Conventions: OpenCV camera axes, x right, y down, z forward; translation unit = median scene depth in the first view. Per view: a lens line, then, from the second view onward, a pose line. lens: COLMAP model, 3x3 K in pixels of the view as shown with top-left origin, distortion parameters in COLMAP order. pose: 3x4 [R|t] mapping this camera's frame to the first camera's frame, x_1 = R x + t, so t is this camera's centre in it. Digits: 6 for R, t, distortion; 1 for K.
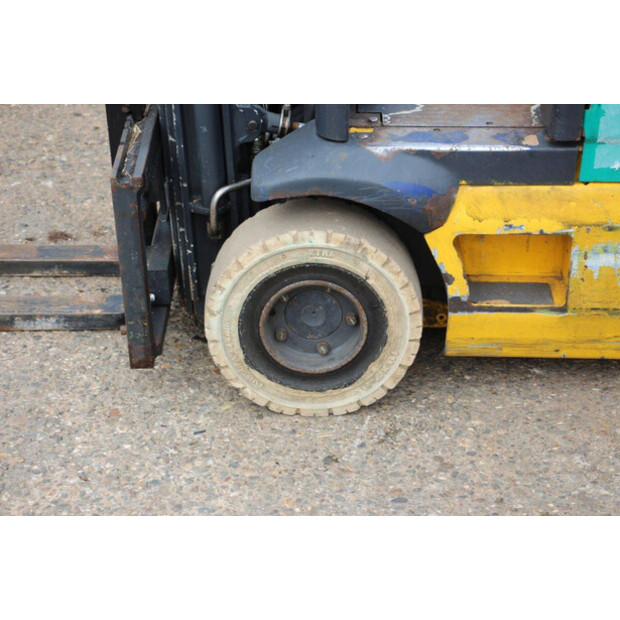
lens RADIAL K [[1460.0, 0, 310.0], [0, 1460.0, 310.0], [0, 0, 1]] dist [0.388515, 0.216369]
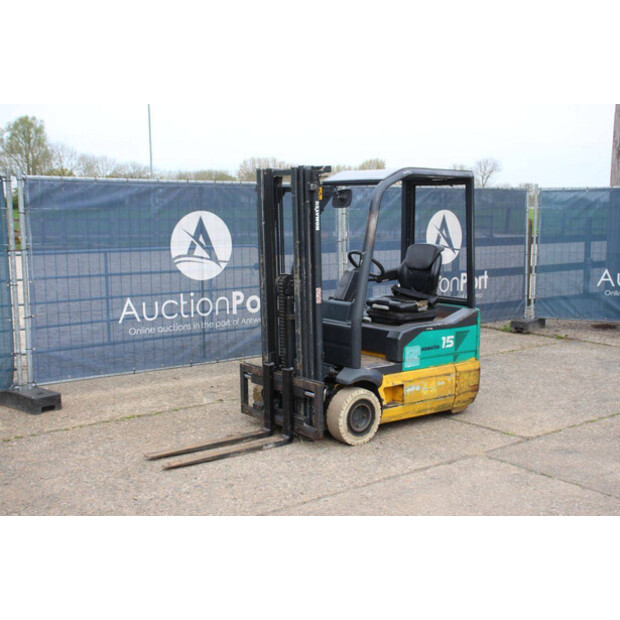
lens RADIAL K [[798.7, 0, 310.0], [0, 798.7, 310.0], [0, 0, 1]] dist [-0.011819, 0.275569]
pose [[0.778052, -0.072854, 0.623962, -1.418283], [0.307990, 0.909926, -0.277807, 0.302776], [-0.547520, 0.408322, 0.730408, -0.585188]]
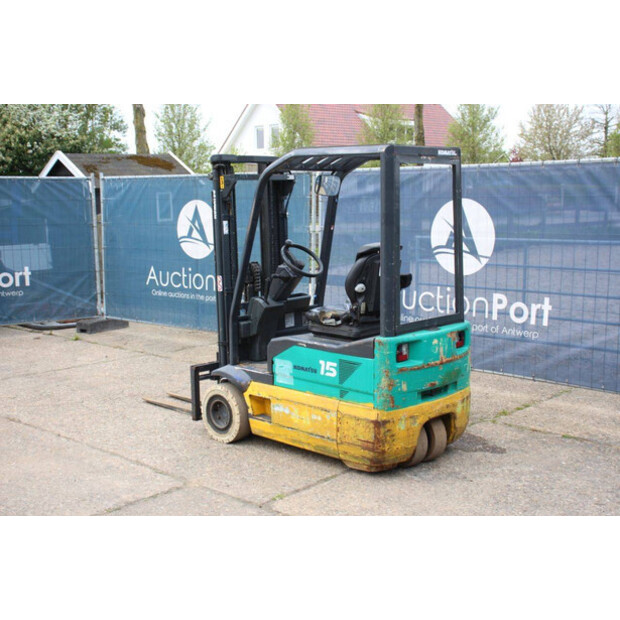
lens RADIAL K [[847.9, 0, 310.0], [0, 847.9, 310.0], [0, 0, 1]] dist [0.046564, 0.076259]
pose [[0.734854, 0.090956, -0.672099, 1.624978], [-0.335184, 0.910196, -0.243302, 0.223236], [0.589611, 0.404068, 0.699348, -0.486250]]
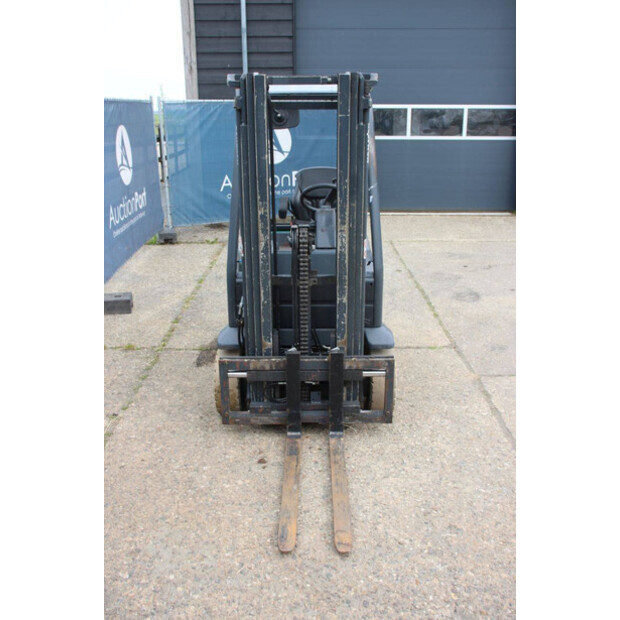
lens RADIAL K [[627.2, 0, 310.0], [0, 627.2, 310.0], [0, 0, 1]] dist [-0.112919, 0.176658]
pose [[-0.009571, -0.298839, 0.954256, -1.331218], [0.502900, 0.823393, 0.262901, -0.597846], [-0.864292, 0.482411, 0.142405, 0.901524]]
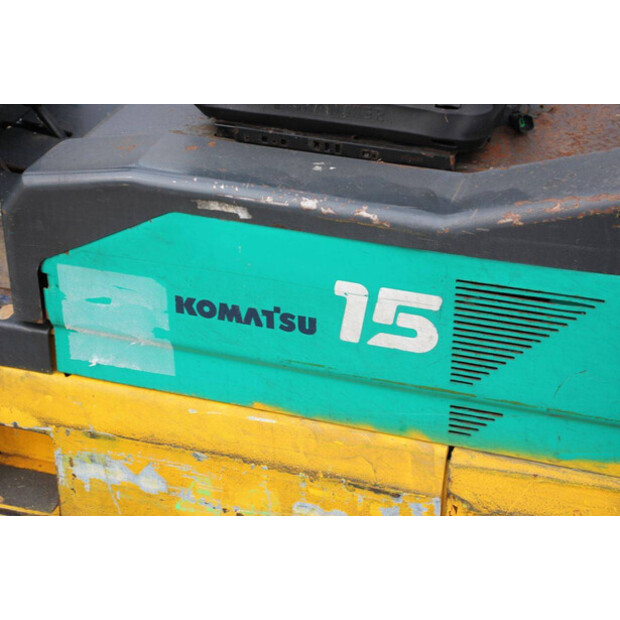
lens RADIAL K [[1460.0, 0, 310.0], [0, 1460.0, 310.0], [0, 0, 1]] dist [0.388515, 0.216369]
pose [[0.952434, 0.147576, -0.266628, 0.512231], [-0.147407, 0.988858, 0.020764, -0.154121], [0.266722, 0.019526, 0.963576, 0.266933]]
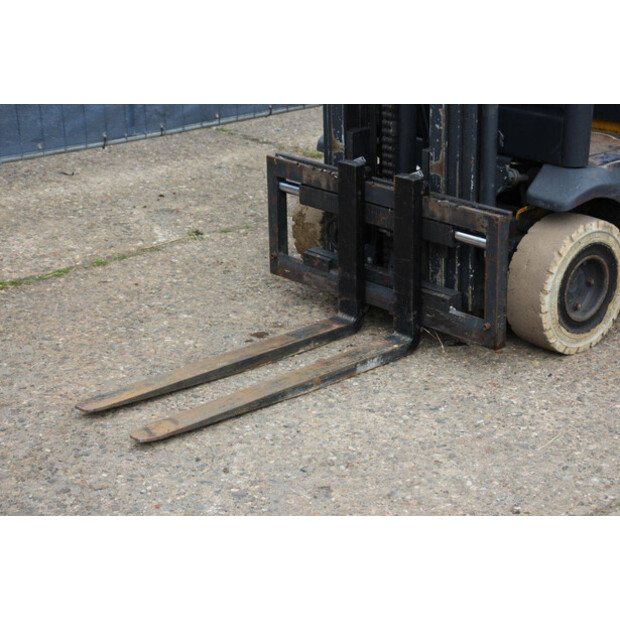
lens RADIAL K [[1460.0, 0, 310.0], [0, 1460.0, 310.0], [0, 0, 1]] dist [0.388515, 0.216369]
pose [[0.727160, -0.230644, 0.646562, -1.278708], [0.340491, 0.939024, -0.047963, 0.009068], [-0.596074, 0.255025, 0.761352, -0.031292]]
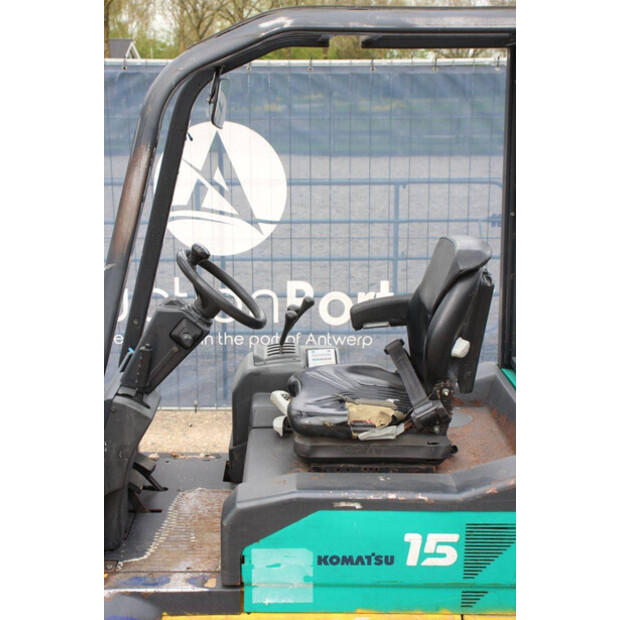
lens RADIAL K [[942.4, 0, 310.0], [0, 942.4, 310.0], [0, 0, 1]] dist [0.096402, 0.172998]
pose [[0.999500, -0.000119, 0.031611, 0.214838], [0.009373, 0.956133, -0.292783, -0.094537], [-0.030189, 0.292933, 0.955656, 0.008462]]
